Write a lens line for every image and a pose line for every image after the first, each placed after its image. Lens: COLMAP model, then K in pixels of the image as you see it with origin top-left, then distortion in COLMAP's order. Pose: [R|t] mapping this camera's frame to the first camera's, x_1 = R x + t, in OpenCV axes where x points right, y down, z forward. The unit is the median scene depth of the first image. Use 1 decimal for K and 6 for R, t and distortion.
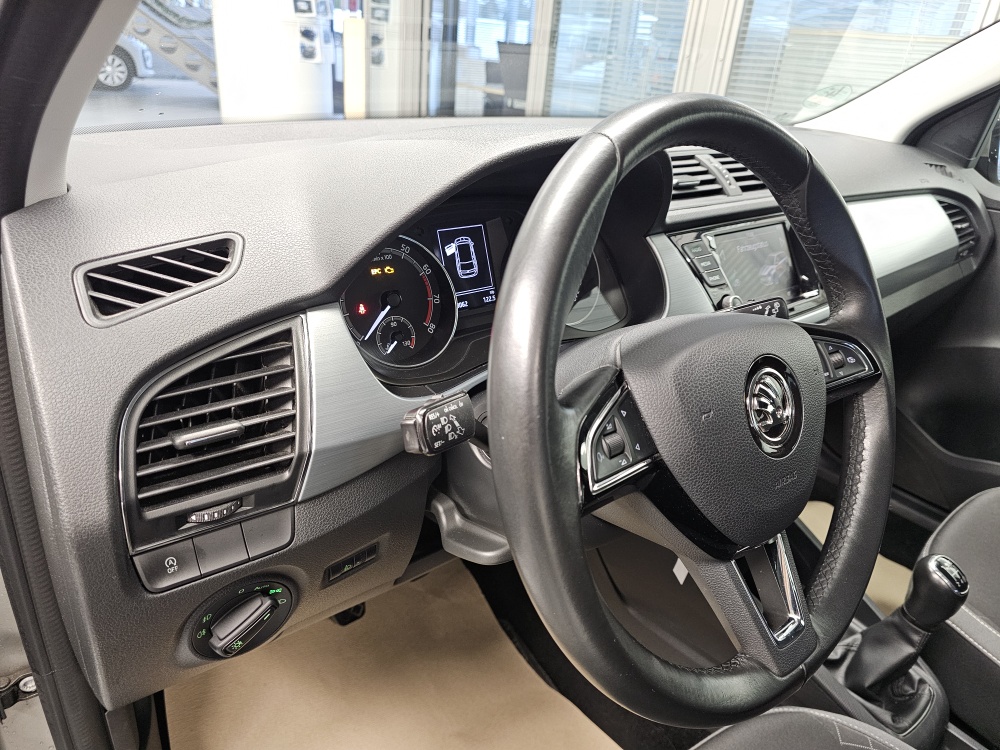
lens RADIAL K [[676.4, 0, 498.8], [0, 676.4, 384.8], [0, 0, 1]] dist [0.041953, -0.031455]
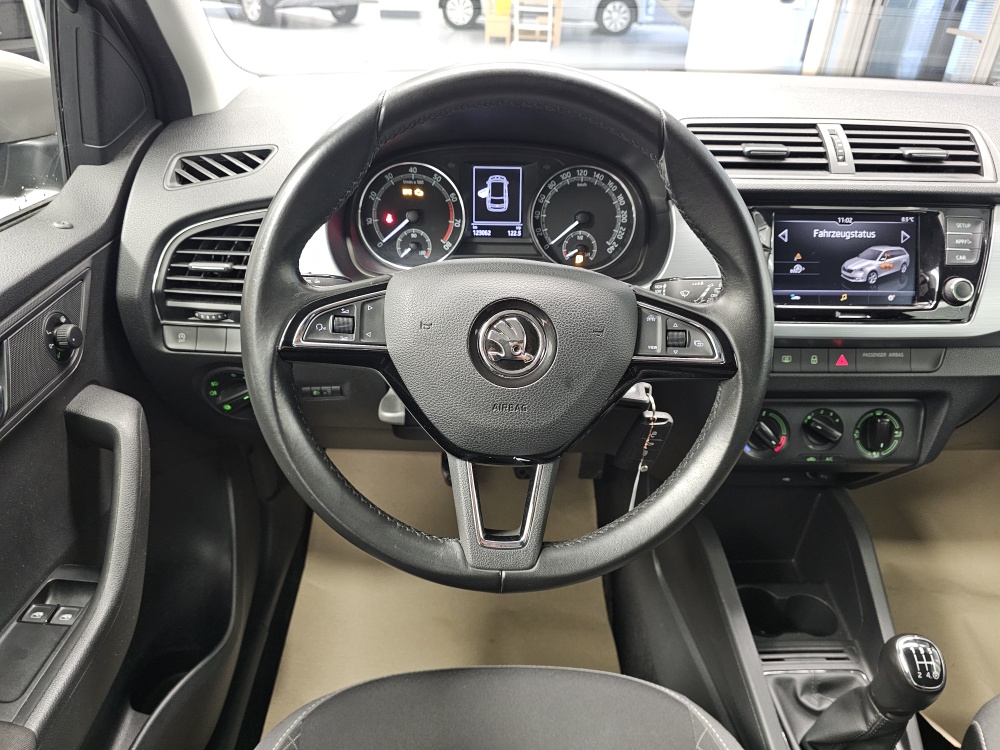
lens RADIAL K [[676.4, 0, 503.2], [0, 676.4, 372.0], [0, 0, 1]] dist [0.041953, -0.031455]
pose [[0.794152, 0.275951, -0.541455, 0.682806], [-0.247708, 0.960575, 0.126241, -0.040967], [0.554944, 0.033868, 0.831198, 0.032096]]
